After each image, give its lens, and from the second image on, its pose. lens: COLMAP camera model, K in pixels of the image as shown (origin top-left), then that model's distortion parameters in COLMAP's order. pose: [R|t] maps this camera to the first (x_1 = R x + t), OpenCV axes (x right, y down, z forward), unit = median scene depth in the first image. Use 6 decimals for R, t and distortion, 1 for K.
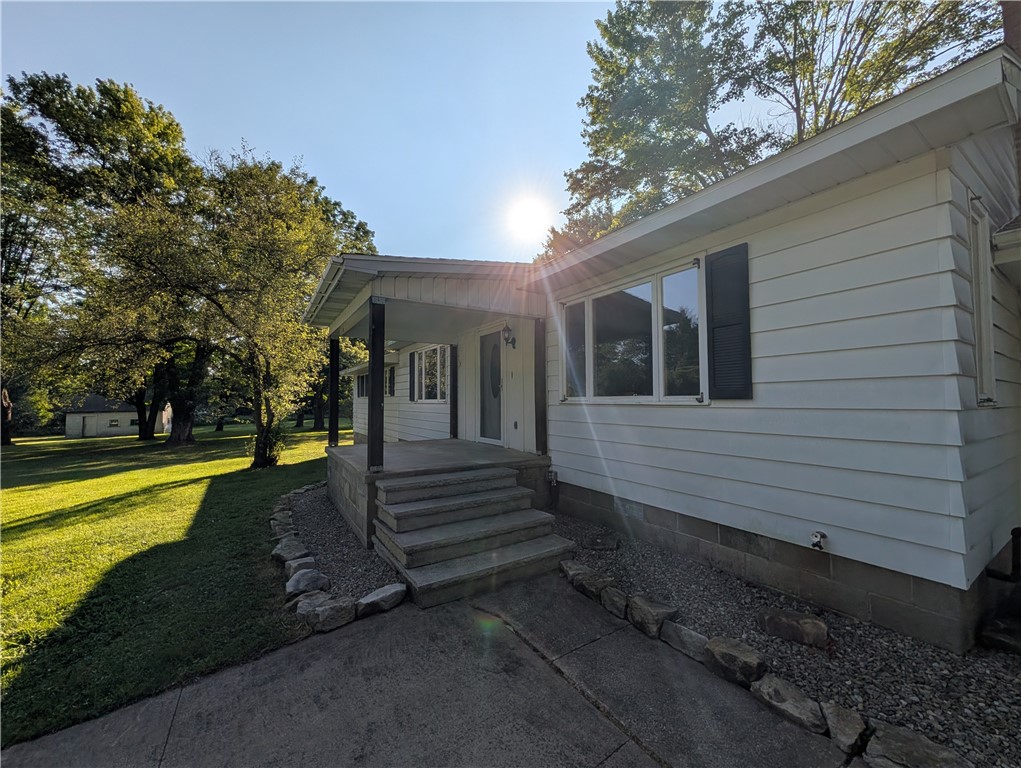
lens RADIAL K [[392.6, 0, 513.0], [0, 392.6, 383.8], [0, 0, 1]] dist [-0.002486, 0.000316]
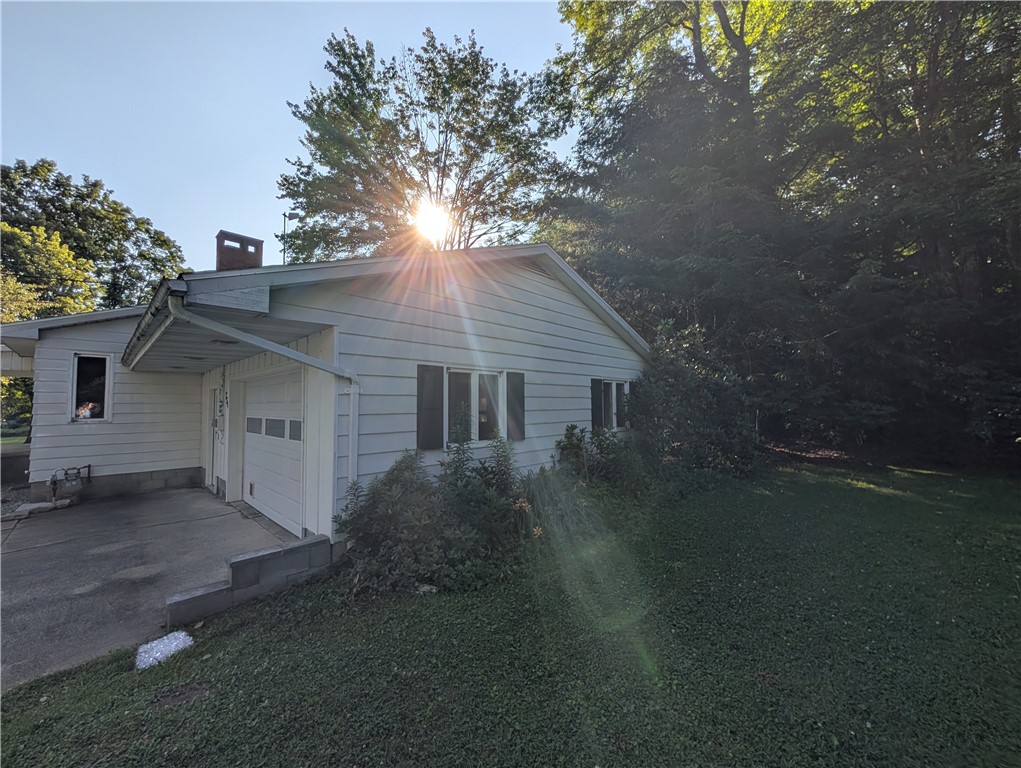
lens RADIAL K [[392.6, 0, 507.6], [0, 392.6, 387.8], [0, 0, 1]] dist [-0.002486, 0.000316]
pose [[0.974763, 0.013792, 0.222816, 0.877464], [-0.011365, 0.999861, -0.012169, -0.049515], [-0.222953, 0.009330, 0.974785, -0.523572]]
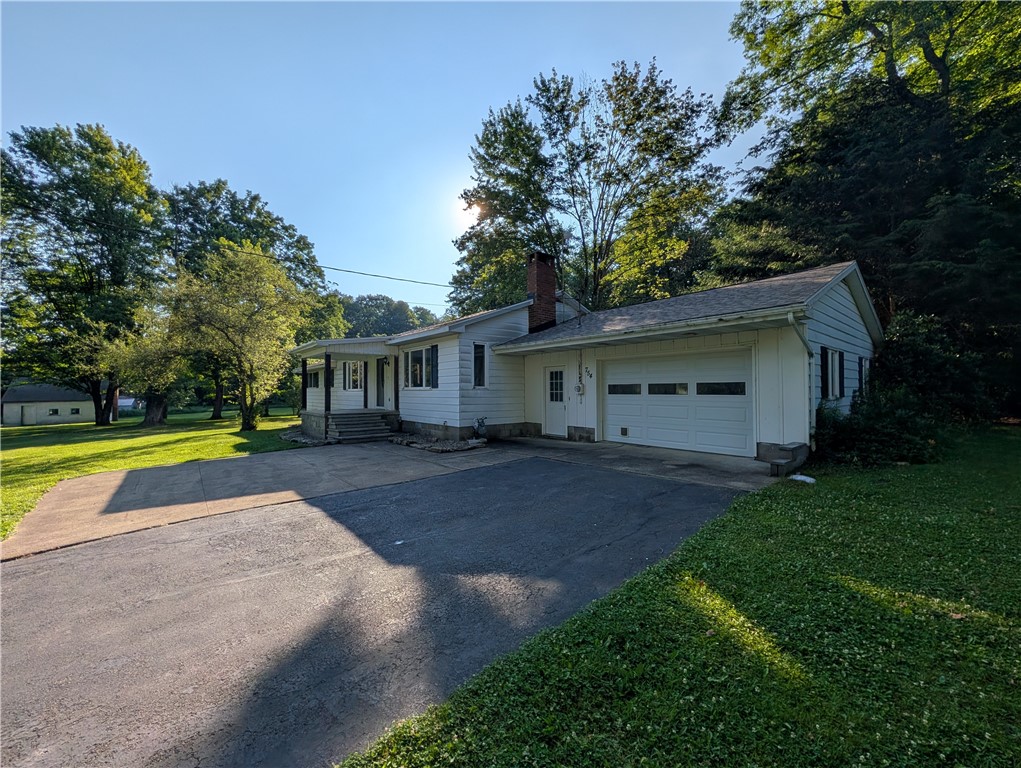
lens RADIAL K [[392.6, 0, 503.2], [0, 392.6, 388.7], [0, 0, 1]] dist [-0.002486, 0.000316]
pose [[0.992828, 0.008023, 0.119280, 0.207289], [-0.011167, 0.999607, 0.025713, -0.013457], [-0.119027, -0.026861, 0.992528, -0.714350]]
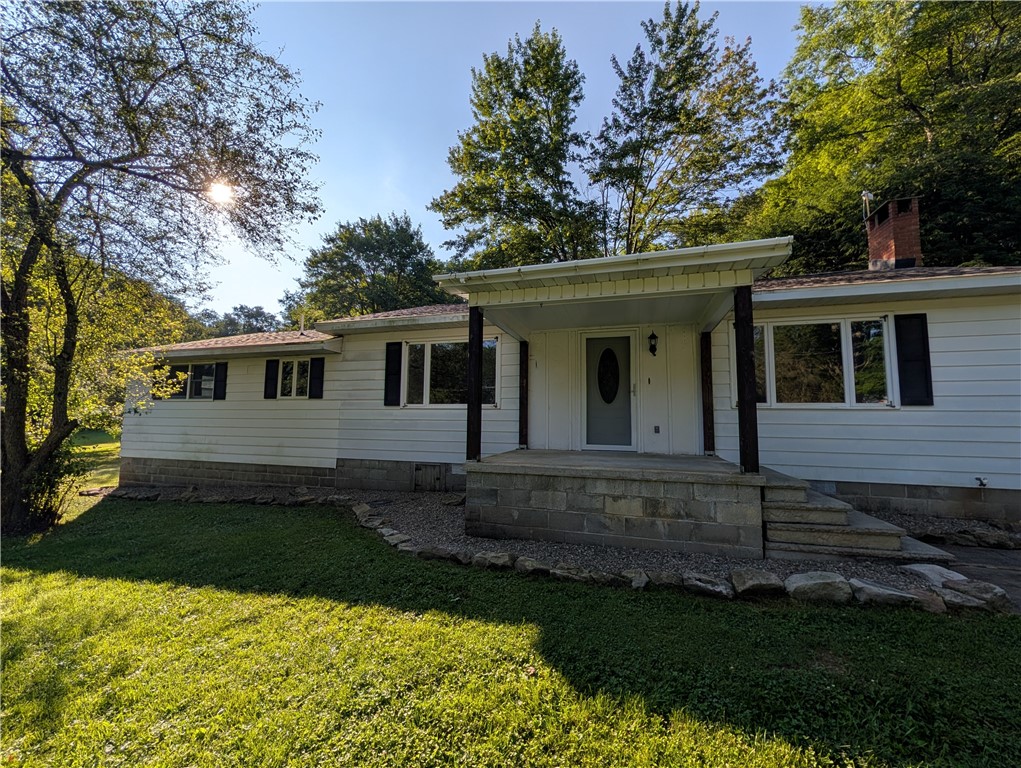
lens RADIAL K [[392.6, 0, 511.9], [0, 392.6, 380.8], [0, 0, 1]] dist [-0.002486, 0.000316]
pose [[0.764395, 0.074179, 0.640467, -0.501218], [-0.041405, 0.996957, -0.066051, 0.032140], [-0.643417, 0.023971, 0.765140, 0.234763]]
